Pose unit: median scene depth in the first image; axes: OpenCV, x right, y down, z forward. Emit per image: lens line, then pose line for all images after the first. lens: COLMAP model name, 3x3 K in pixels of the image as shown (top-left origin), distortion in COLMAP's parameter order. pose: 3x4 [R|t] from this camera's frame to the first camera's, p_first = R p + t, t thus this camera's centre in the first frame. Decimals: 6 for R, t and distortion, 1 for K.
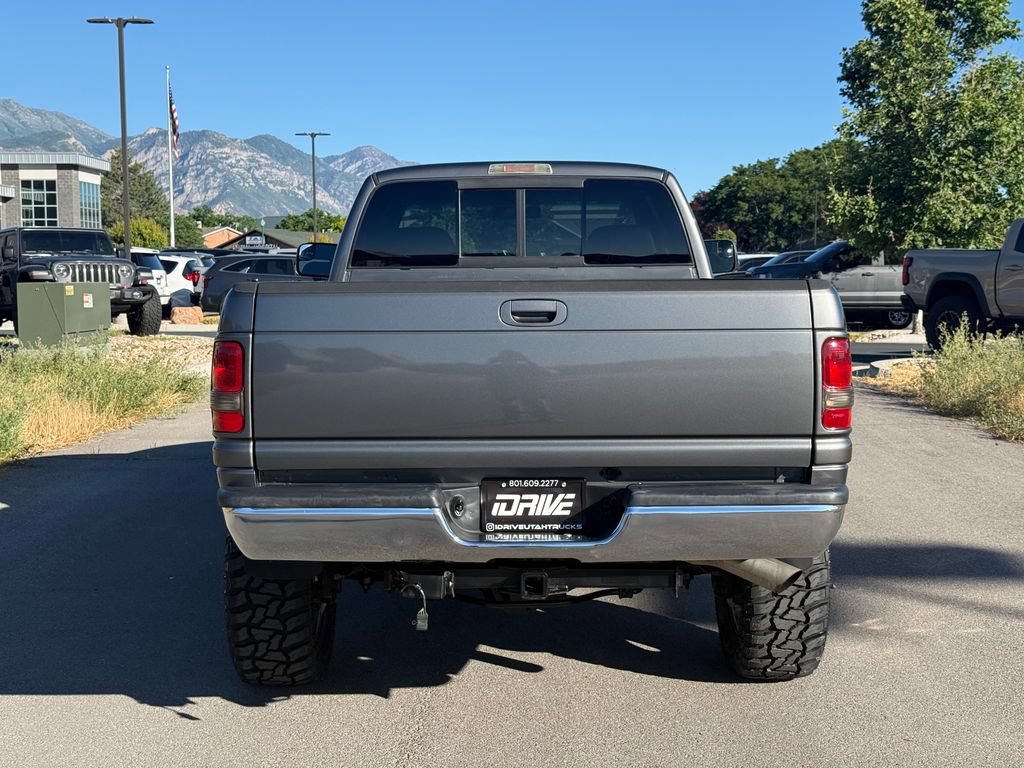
lens RADIAL K [[1424.5, 0, 508.1], [0, 1424.5, 387.9], [0, 0, 1]] dist [0.211185, -0.446034]
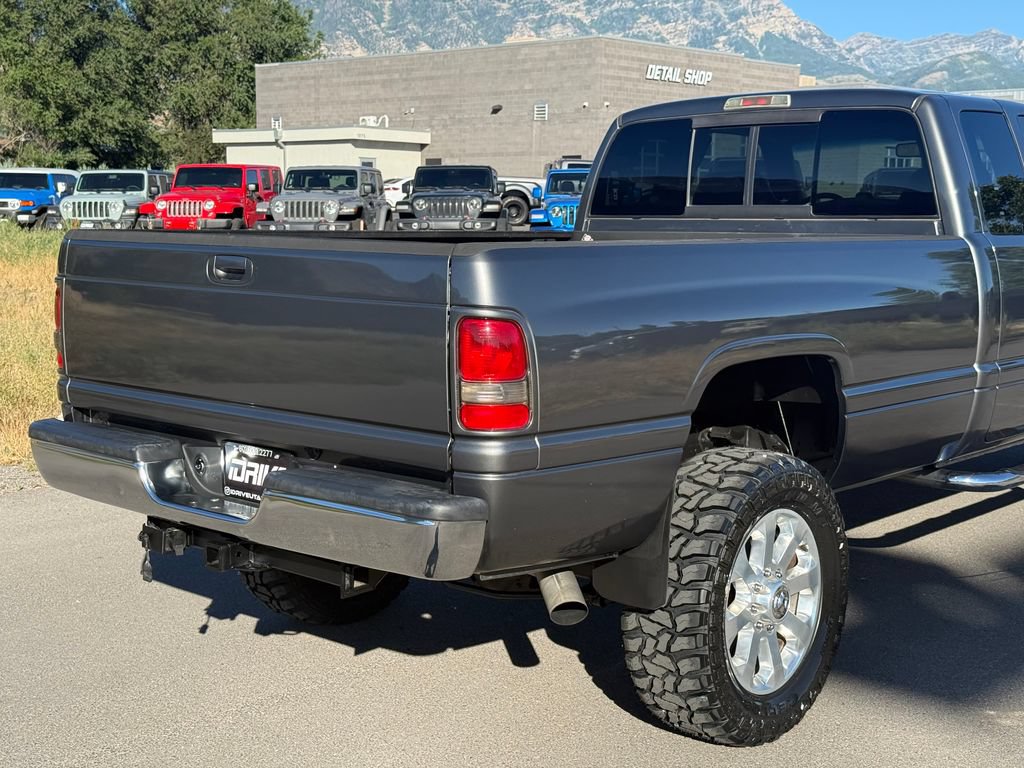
lens RADIAL K [[1424.5, 0, 508.1], [0, 1424.5, 387.9], [0, 0, 1]] dist [0.211185, -0.446034]
pose [[0.745154, 0.095652, -0.659997, 0.482899], [-0.067337, 0.995394, 0.068235, -0.031835], [0.663484, -0.006404, 0.748163, 0.255687]]
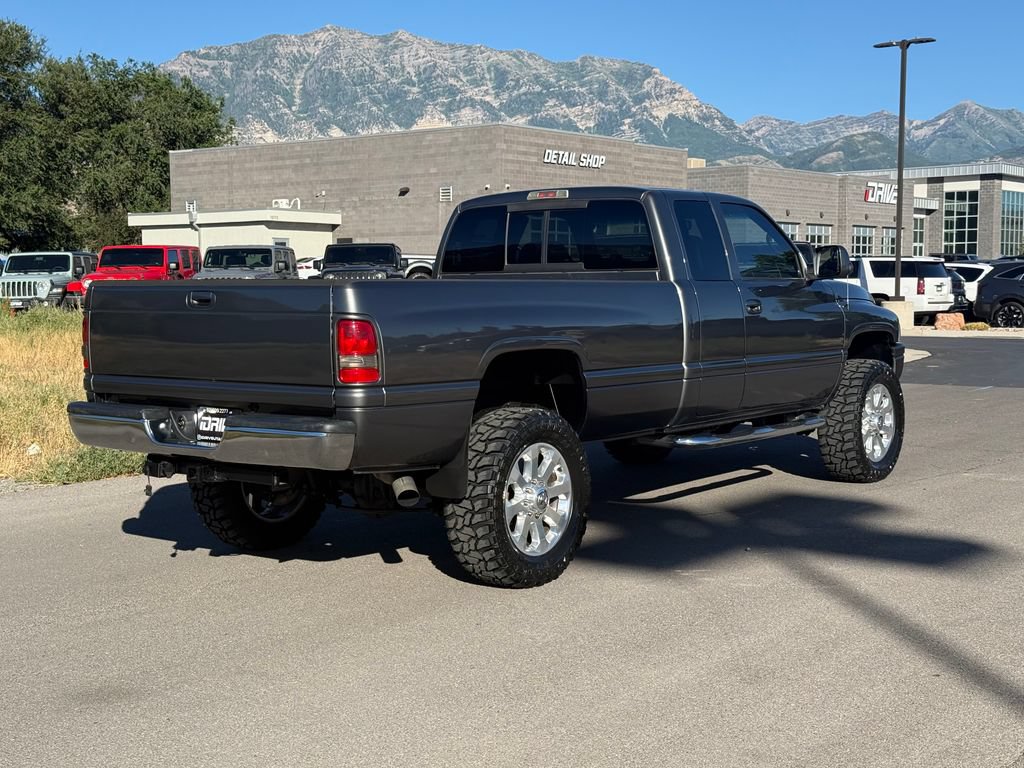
lens RADIAL K [[1424.5, 0, 508.1], [0, 1424.5, 387.9], [0, 0, 1]] dist [0.211185, -0.446034]
pose [[0.783816, 0.045707, -0.619309, 0.775246], [-0.049704, 0.998706, 0.010802, 0.006472], [0.619001, 0.022315, 0.785073, -0.014708]]
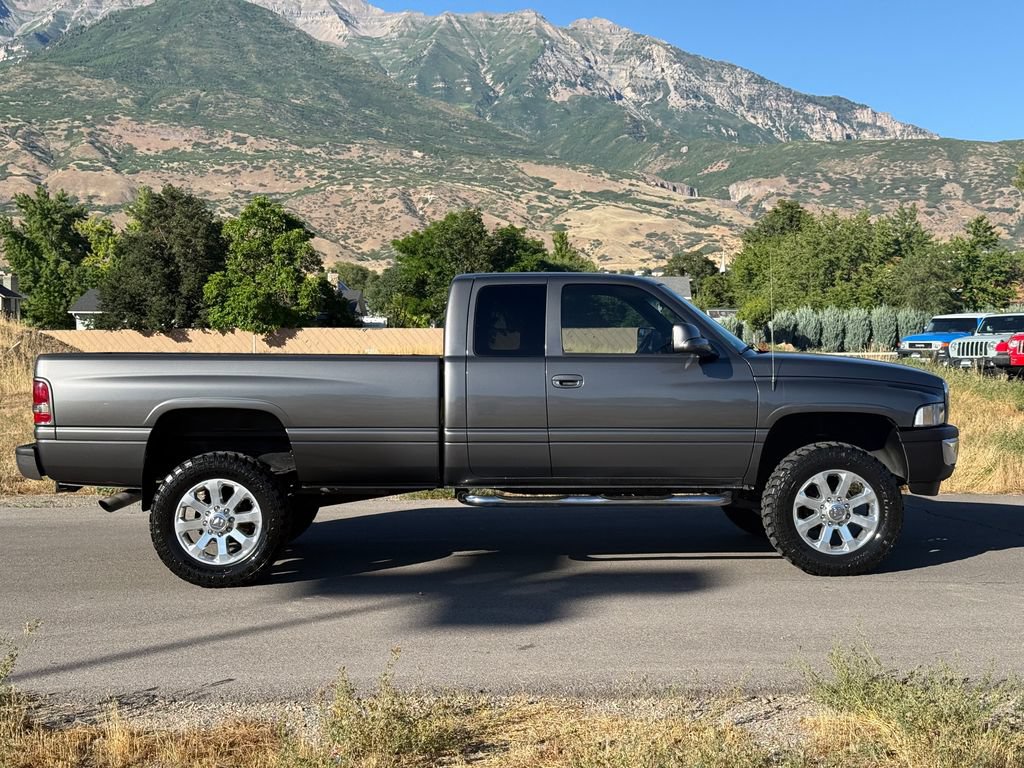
lens RADIAL K [[1424.5, 0, 508.1], [0, 1424.5, 387.9], [0, 0, 1]] dist [0.211185, -0.446034]
pose [[0.035357, 0.038443, -0.998635, 1.492648], [-0.085379, 0.995723, 0.035308, -0.096392], [0.995721, 0.084014, 0.038487, 0.998362]]
